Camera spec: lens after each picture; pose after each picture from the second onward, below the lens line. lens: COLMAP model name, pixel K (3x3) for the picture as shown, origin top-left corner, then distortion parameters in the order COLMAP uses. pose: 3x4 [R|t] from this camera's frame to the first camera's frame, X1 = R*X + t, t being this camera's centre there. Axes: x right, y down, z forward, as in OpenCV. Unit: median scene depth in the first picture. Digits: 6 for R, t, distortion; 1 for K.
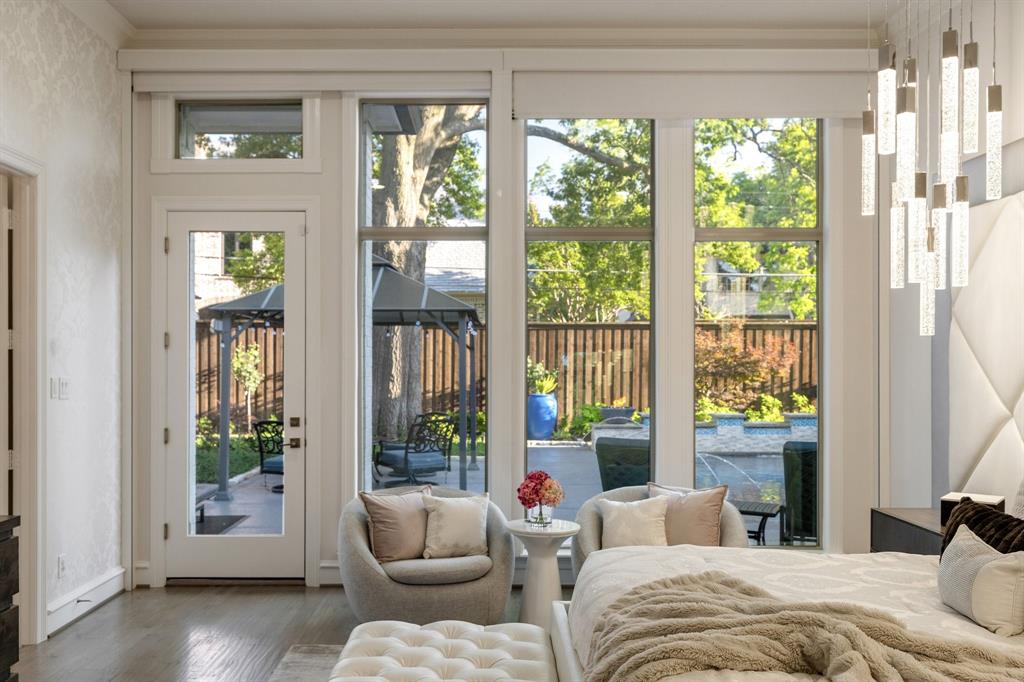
lens RADIAL K [[942.8, 0, 513.6], [0, 942.8, 351.6], [0, 0, 1]] dist [0.006167, 0.000000]
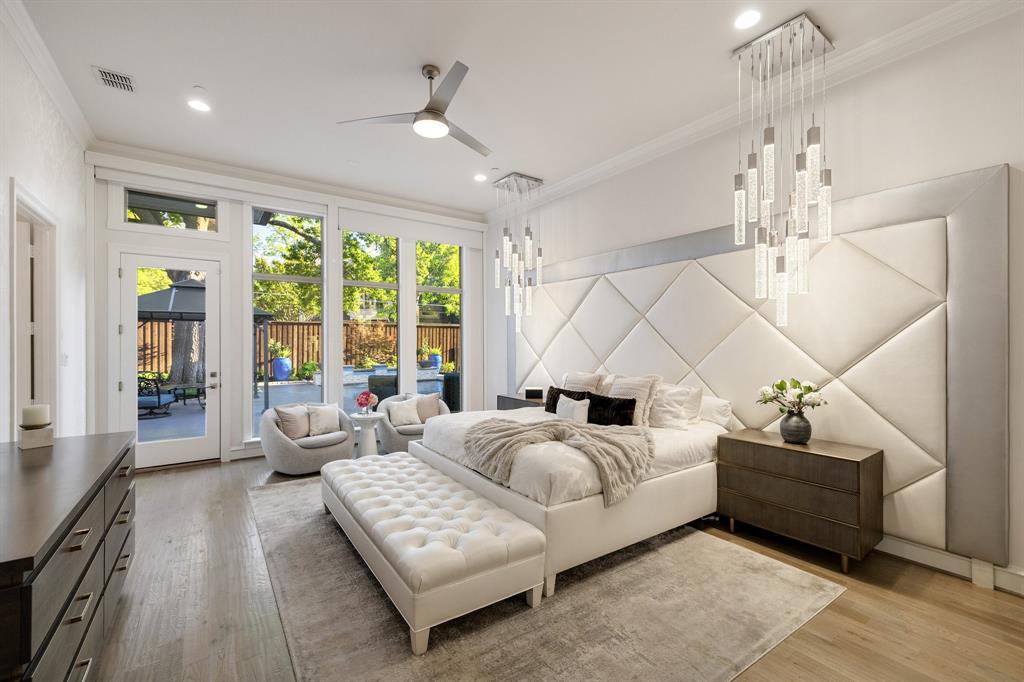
lens RADIAL K [[437.3, 0, 511.6], [0, 437.3, 334.8], [0, 0, 1]] dist [0.002422, 0.000166]
pose [[0.811851, 0.007011, 0.583823, -0.258973], [-0.005151, 0.999975, -0.004847, -0.002769], [-0.583842, 0.000928, 0.811867, -0.040944]]
